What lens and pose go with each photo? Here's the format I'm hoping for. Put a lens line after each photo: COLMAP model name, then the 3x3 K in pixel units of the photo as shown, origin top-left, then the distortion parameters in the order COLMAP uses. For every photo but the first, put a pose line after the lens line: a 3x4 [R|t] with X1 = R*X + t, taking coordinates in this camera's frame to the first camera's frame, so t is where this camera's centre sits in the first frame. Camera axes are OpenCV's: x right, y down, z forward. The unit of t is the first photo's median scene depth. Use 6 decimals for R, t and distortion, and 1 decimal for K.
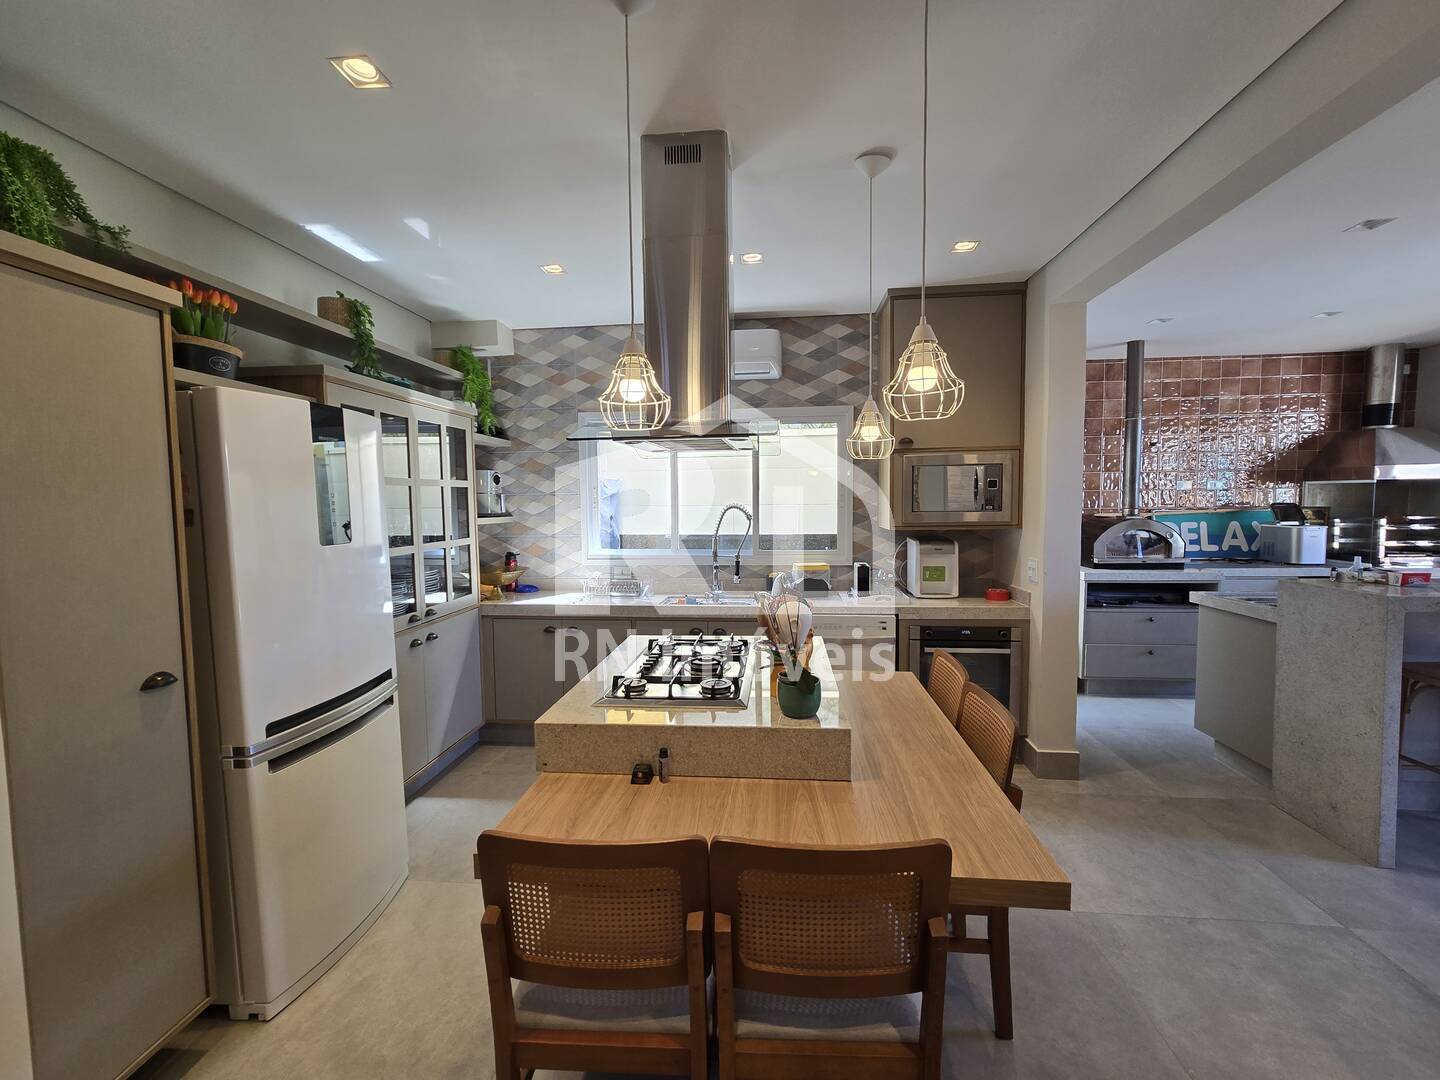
lens RADIAL K [[590.2, 0, 720.8], [0, 590.2, 536.4], [0, 0, 1]] dist [-0.006309, 0.002076]
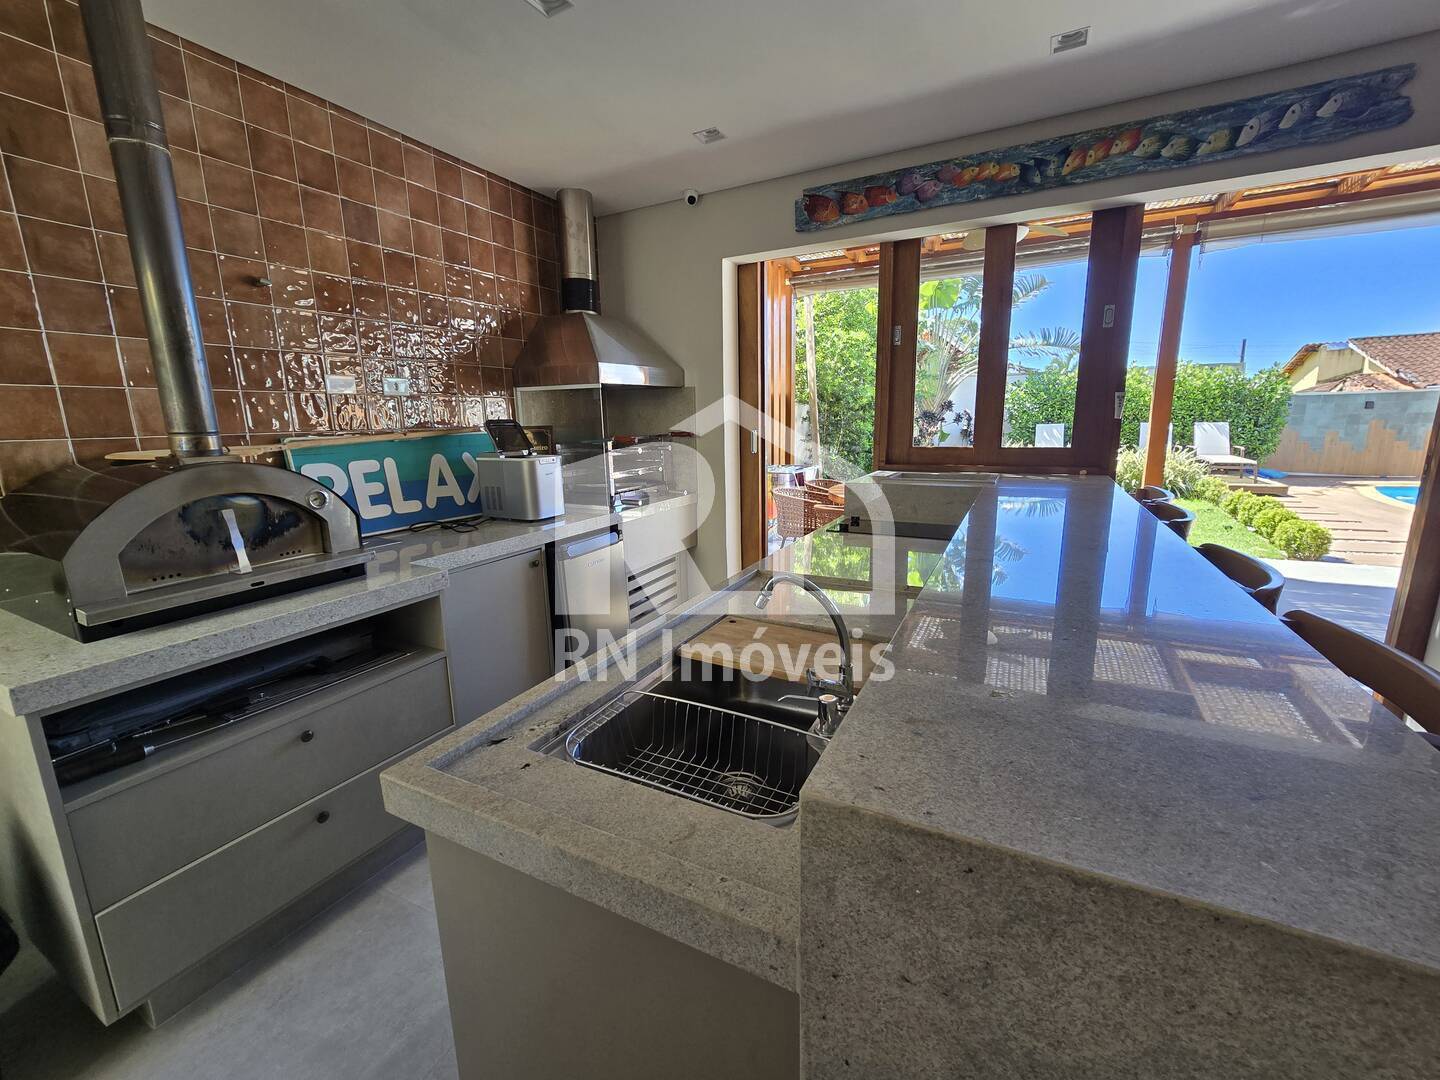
lens RADIAL K [[590.2, 0, 722.5], [0, 590.2, 540.4], [0, 0, 1]] dist [-0.006309, 0.002076]
pose [[0.368378, -0.183491, 0.911388, 0.503251], [0.073402, 0.983009, 0.168241, -0.021940], [-0.926774, 0.004922, 0.375588, 0.606147]]
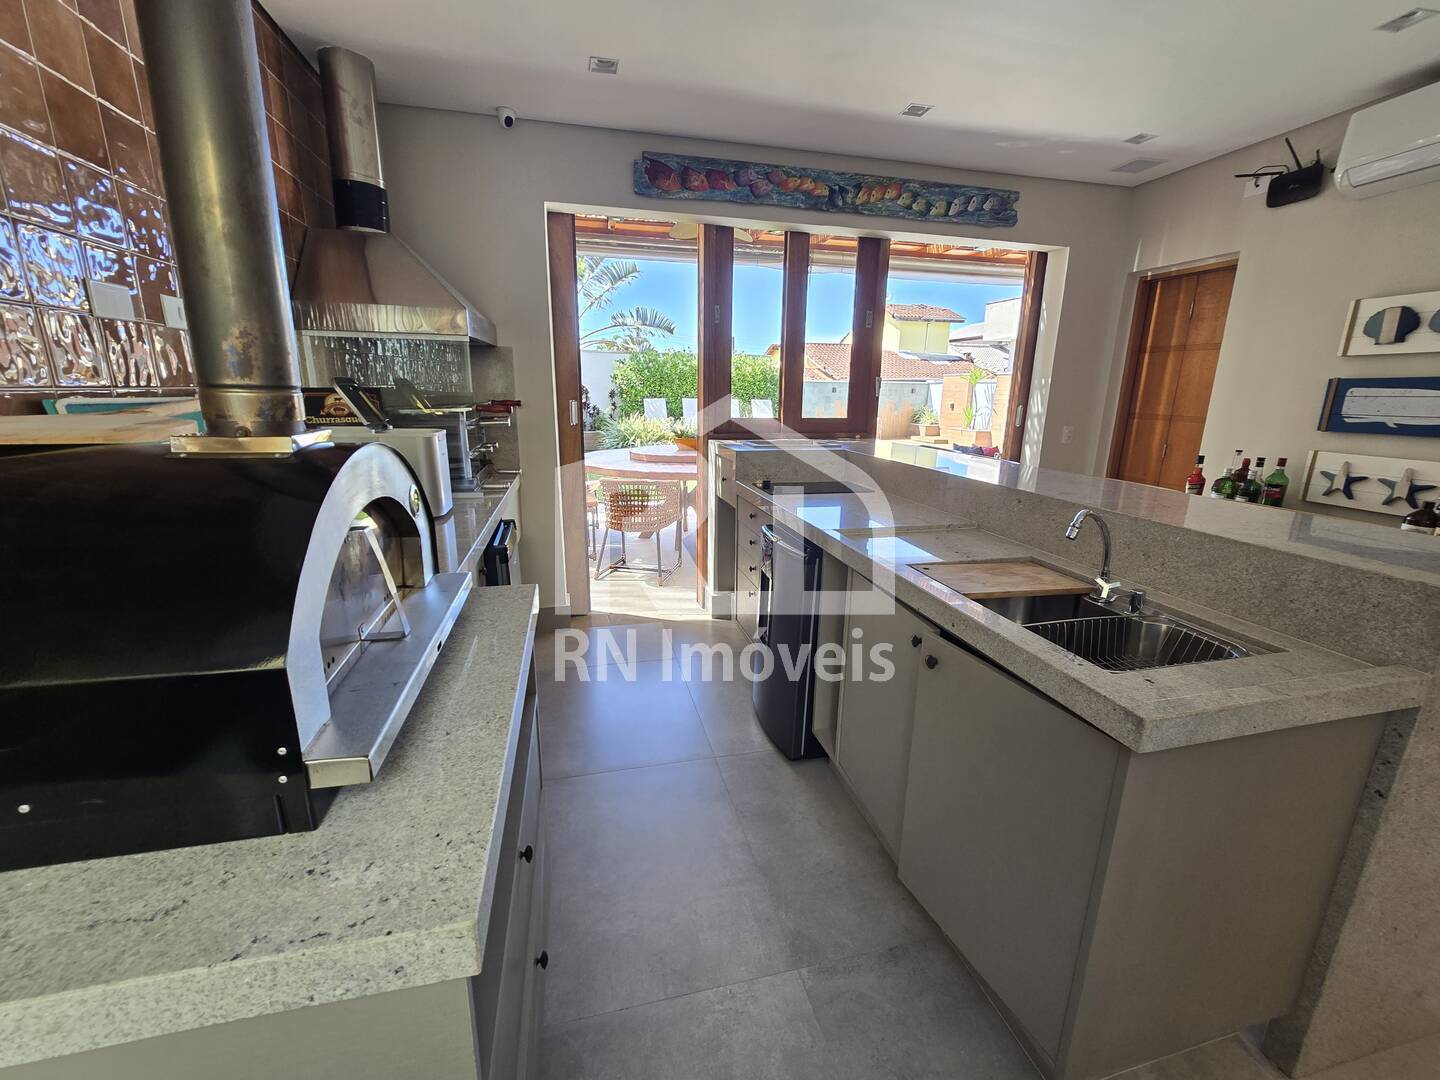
lens RADIAL K [[590.2, 0, 719.9], [0, 590.2, 538.6], [0, 0, 1]] dist [-0.006309, 0.002076]
pose [[-0.338071, -0.224229, 0.914018, 0.500251], [0.049378, 0.965638, 0.255157, -0.043246], [-0.939824, 0.131394, -0.315382, 0.964680]]
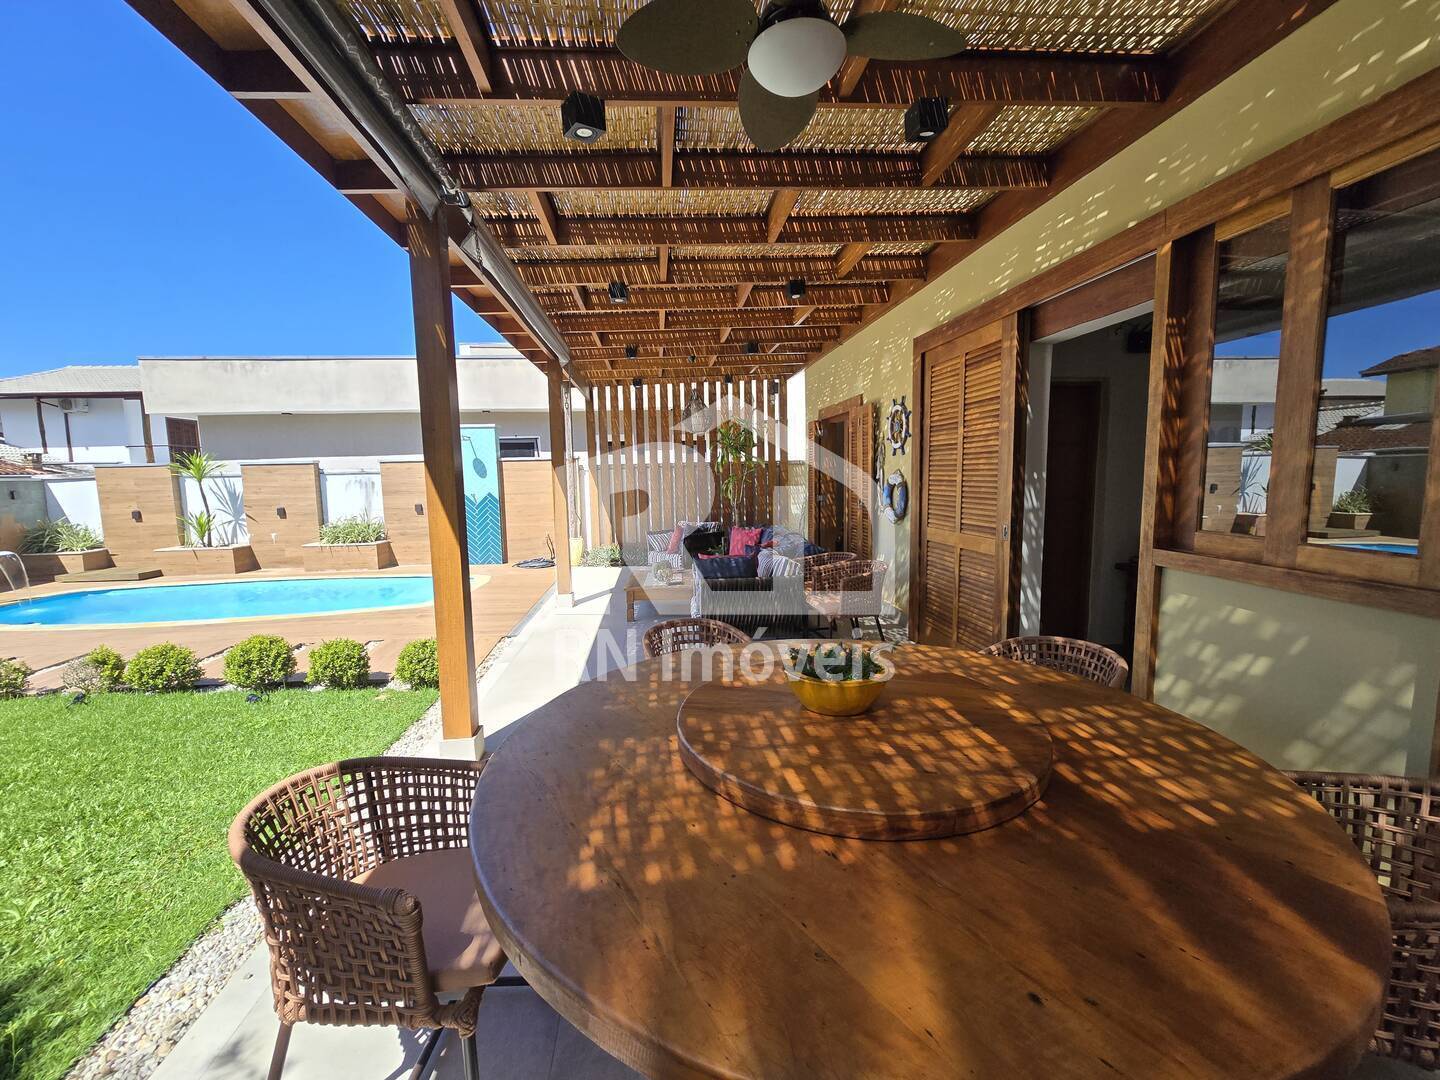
lens RADIAL K [[590.2, 0, 712.3], [0, 590.2, 536.4], [0, 0, 1]] dist [-0.006309, 0.002076]
pose [[-0.978873, 0.055241, -0.196865, 2.011767], [0.020954, 0.984846, 0.172163, -0.090425], [0.203392, 0.164401, -0.965196, 0.887981]]
